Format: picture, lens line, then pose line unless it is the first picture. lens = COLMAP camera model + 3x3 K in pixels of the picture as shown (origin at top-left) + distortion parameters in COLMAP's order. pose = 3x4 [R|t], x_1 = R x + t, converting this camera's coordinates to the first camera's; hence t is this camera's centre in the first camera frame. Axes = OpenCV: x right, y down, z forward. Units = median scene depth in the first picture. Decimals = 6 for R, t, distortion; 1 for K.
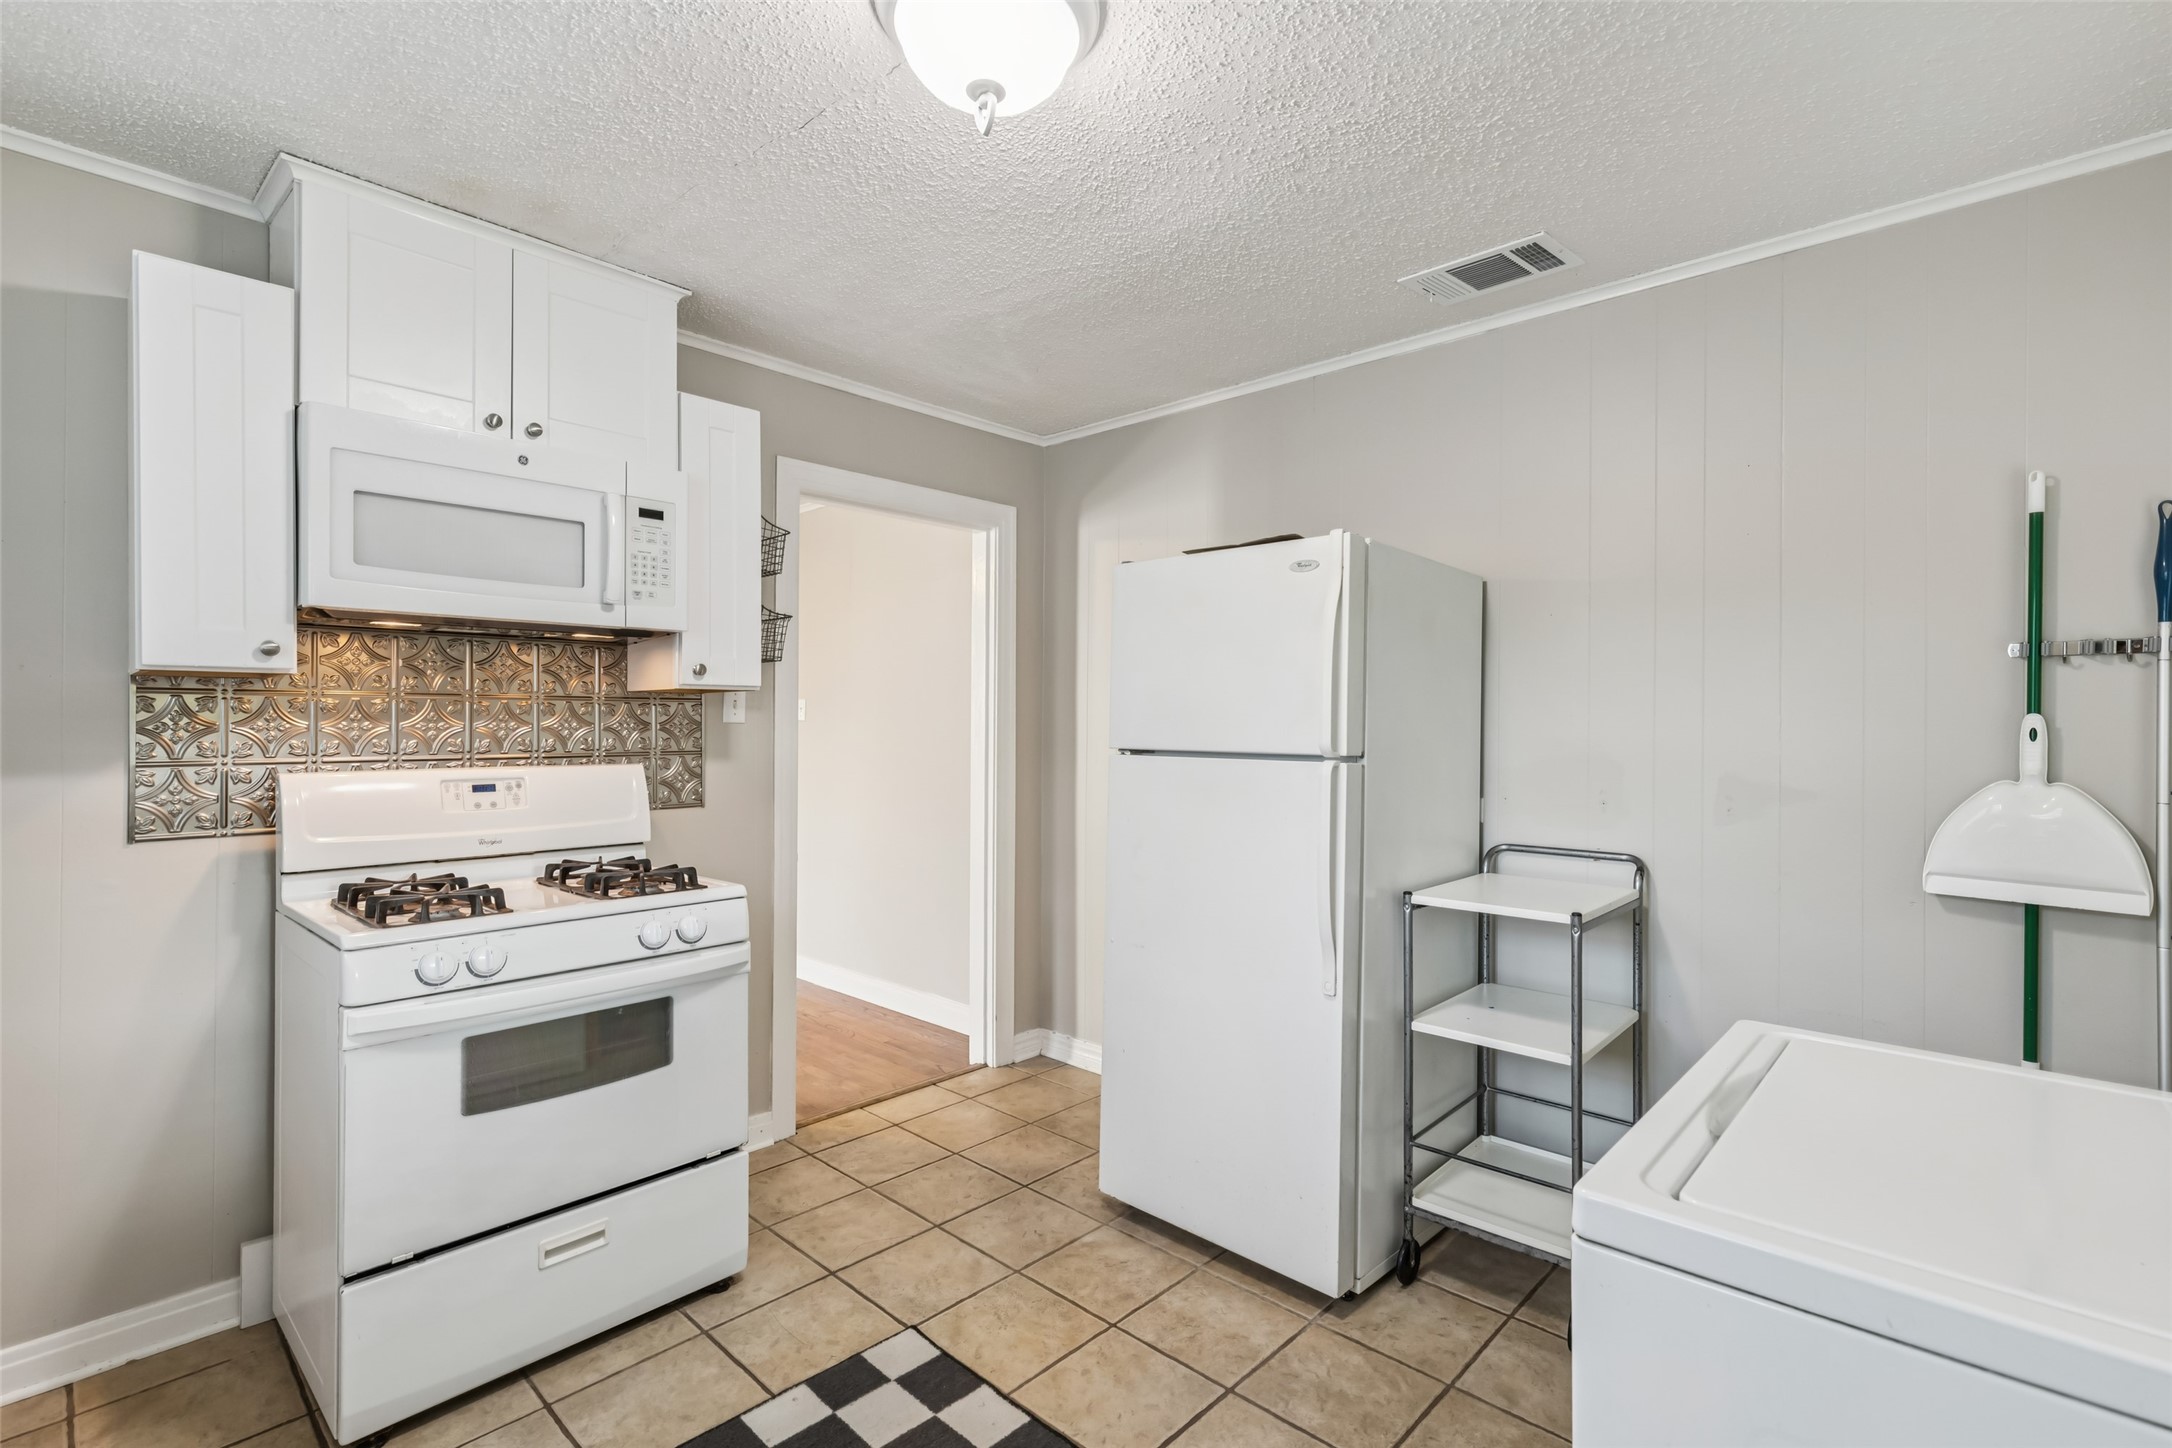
lens RADIAL K [[1007.0, 0, 1083.3], [0, 1007.0, 727.1], [0, 0, 1]] dist [0.008489, -0.000490]
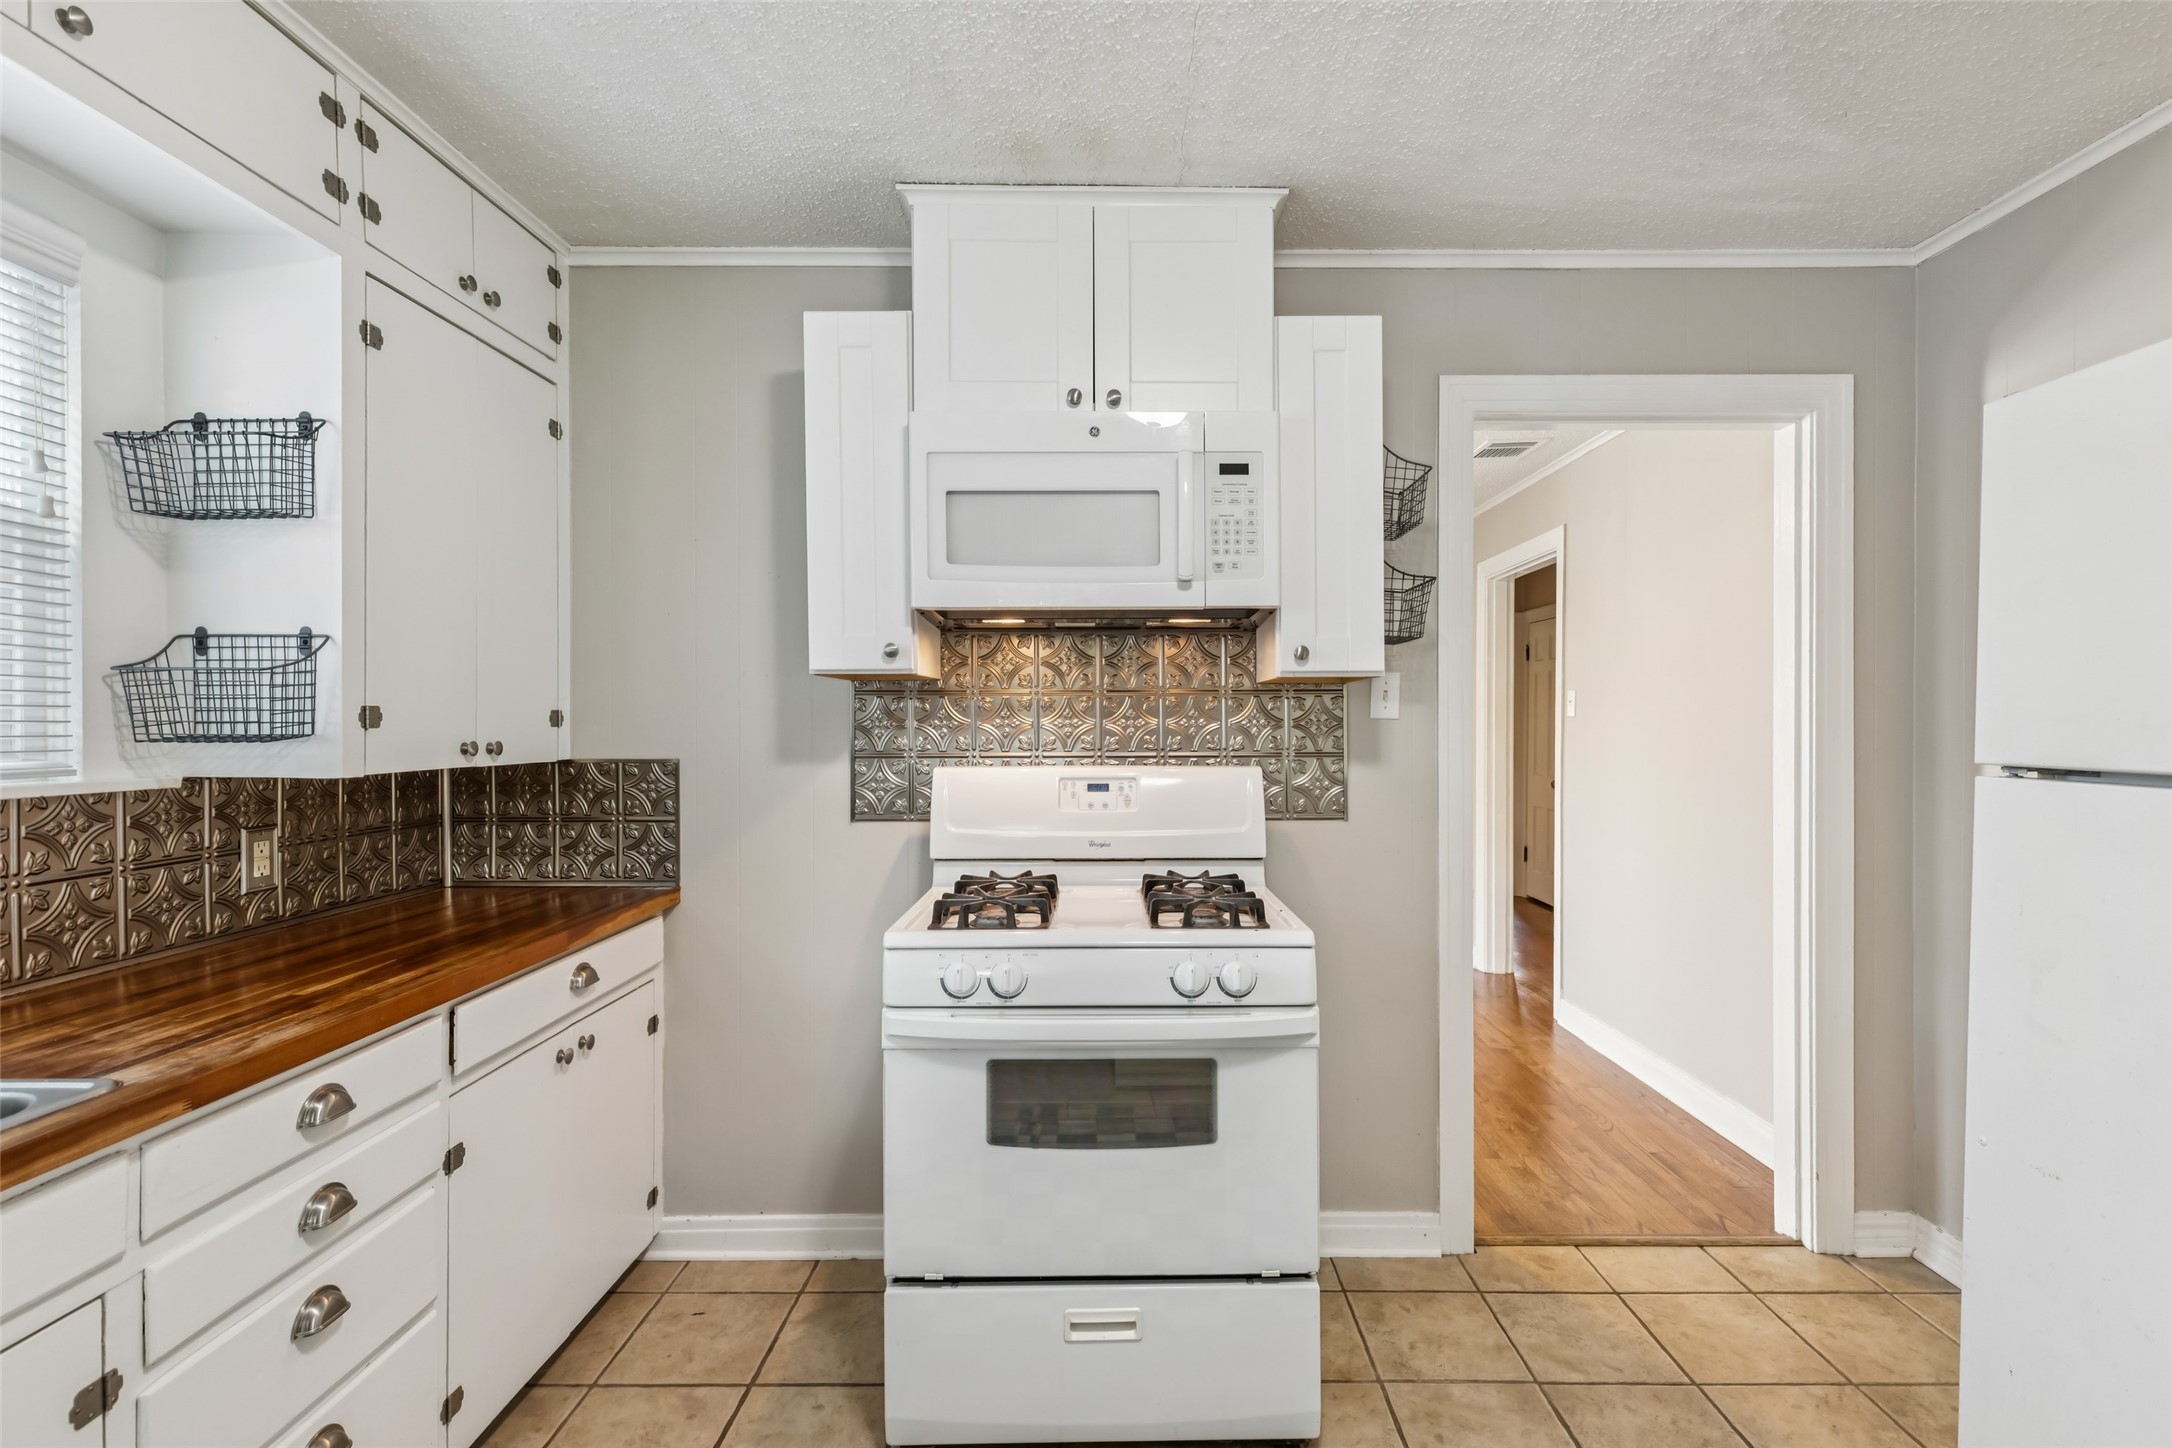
lens RADIAL K [[1007.0, 0, 1092.6], [0, 1007.0, 722.6], [0, 0, 1]] dist [0.008489, -0.000490]
pose [[0.691830, -0.001919, -0.722057, 0.089584], [0.000282, 0.999997, -0.002387, 0.000947], [0.722060, 0.001447, 0.691829, 0.322500]]
